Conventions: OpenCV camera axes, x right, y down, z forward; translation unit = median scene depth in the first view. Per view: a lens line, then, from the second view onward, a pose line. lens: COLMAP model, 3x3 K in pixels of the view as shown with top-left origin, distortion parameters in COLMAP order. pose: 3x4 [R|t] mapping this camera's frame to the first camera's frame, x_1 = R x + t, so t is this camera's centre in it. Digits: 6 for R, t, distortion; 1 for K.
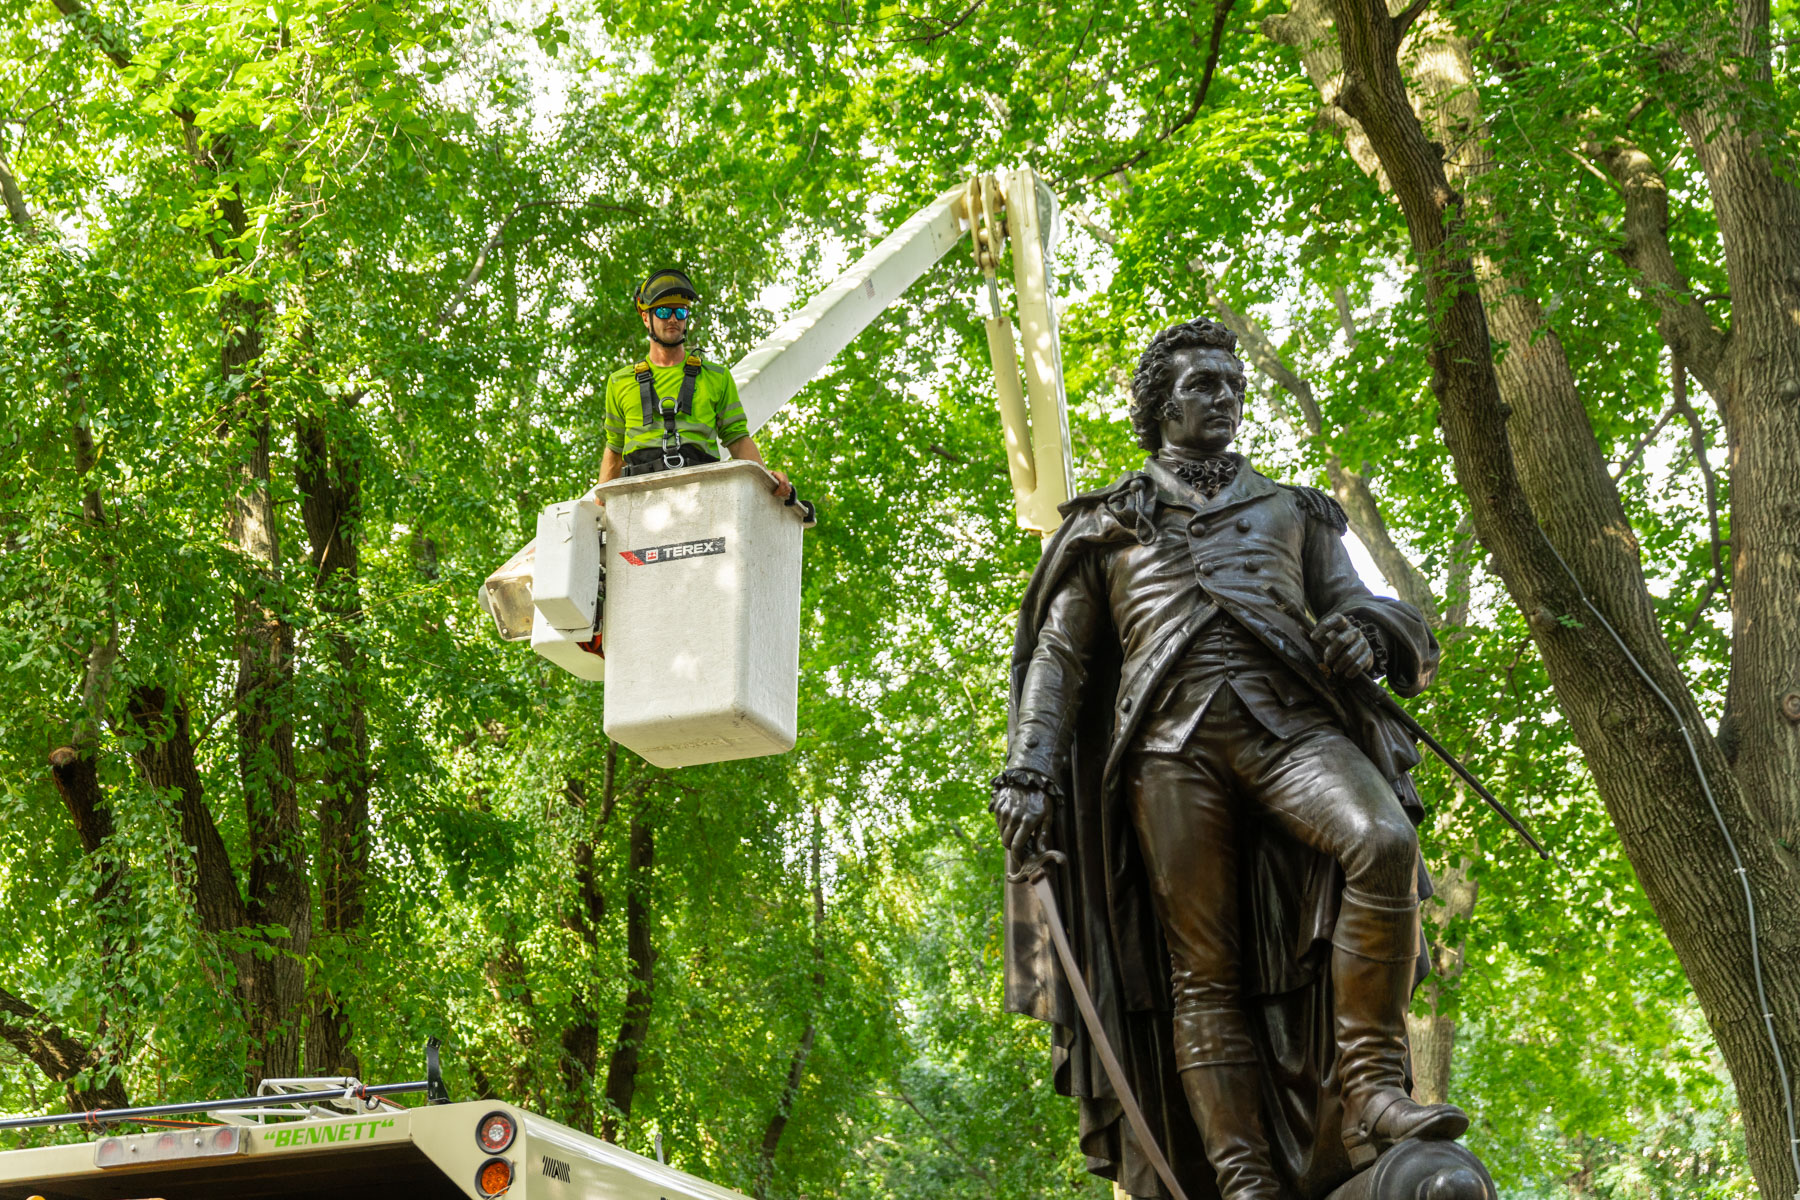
lens RADIAL K [[2026.1, 0, 900.0], [0, 2026.1, 600.0], [0, 0, 1]] dist [-0.074410, 0.026165]
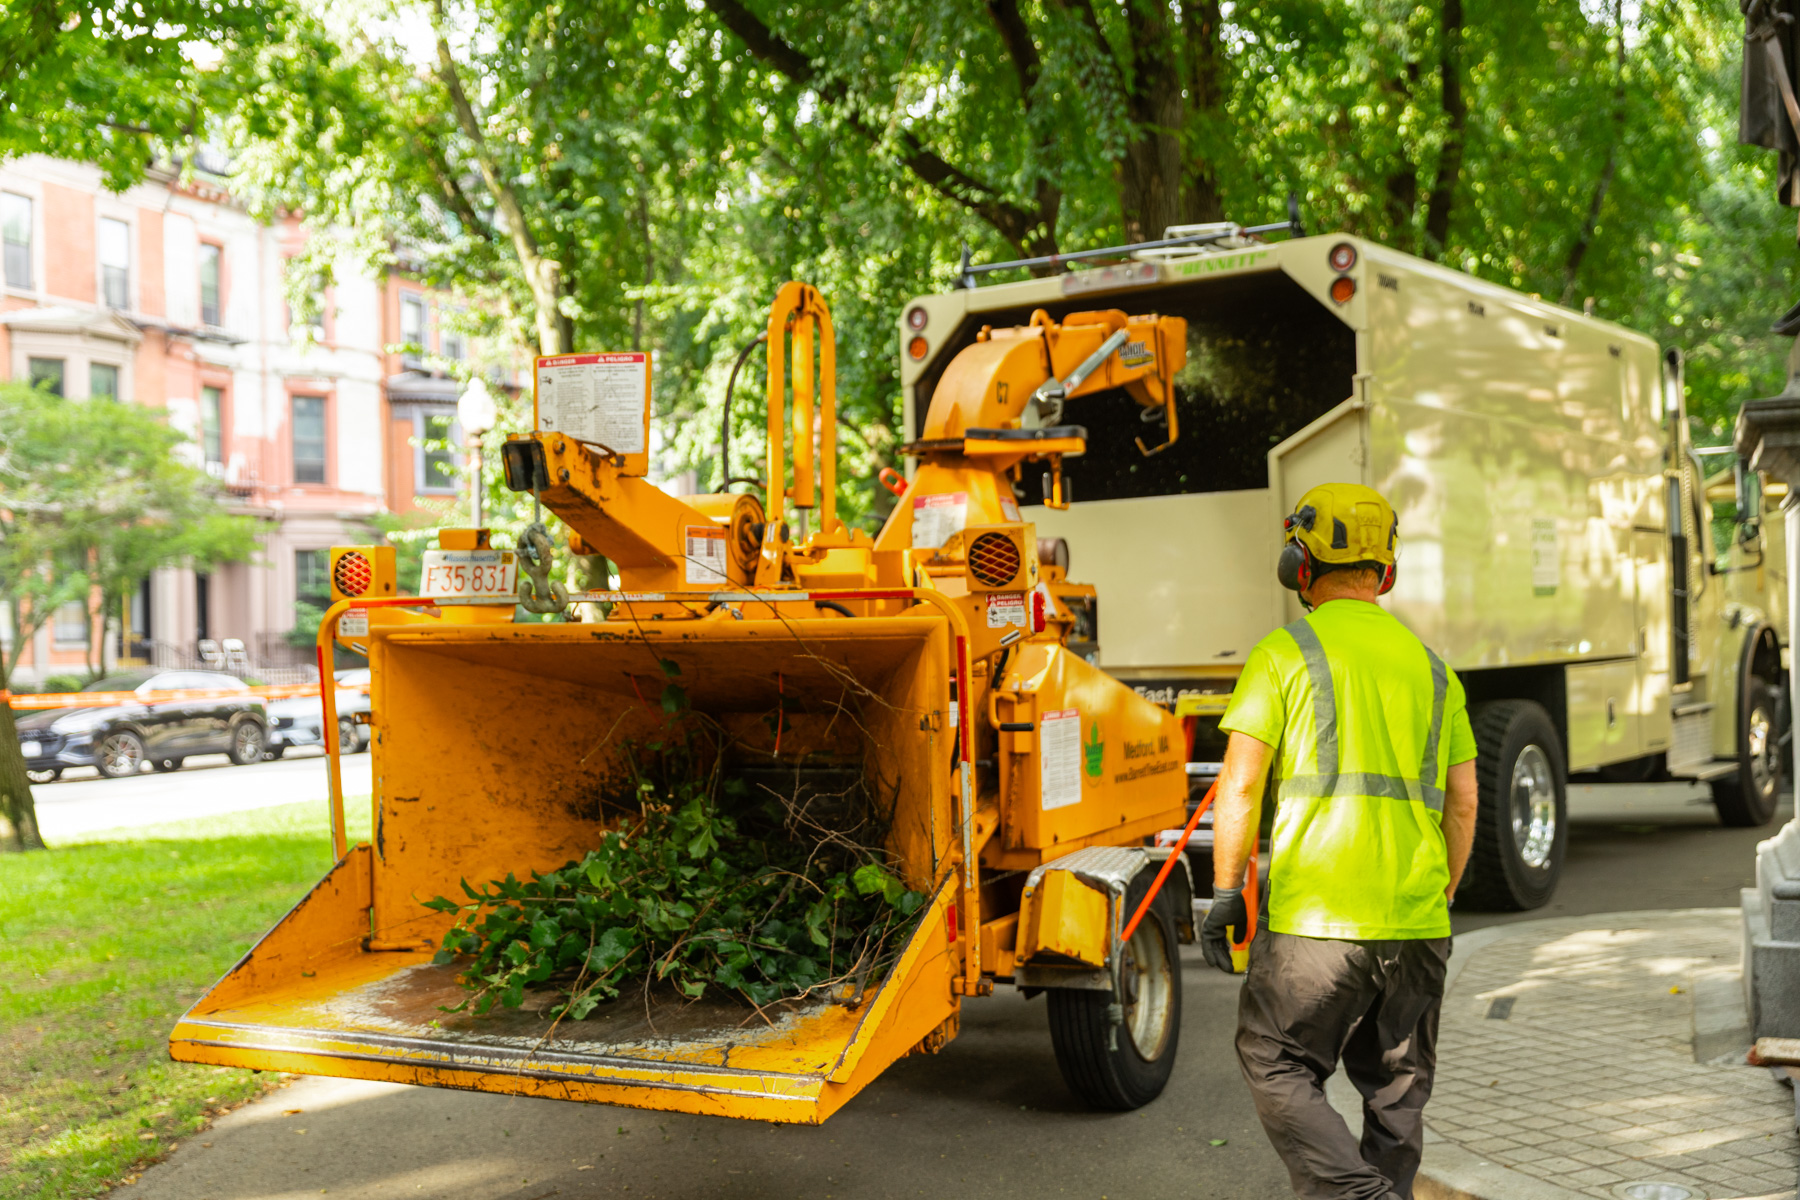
lens RADIAL K [[2026.1, 0, 900.0], [0, 2026.1, 600.0], [0, 0, 1]] dist [-0.074410, 0.026165]
pose [[0.920369, 0.021991, -0.390432, 0.055462], [0.138803, 0.915035, 0.378740, -0.073633], [0.365588, -0.402774, 0.839118, -0.315940]]
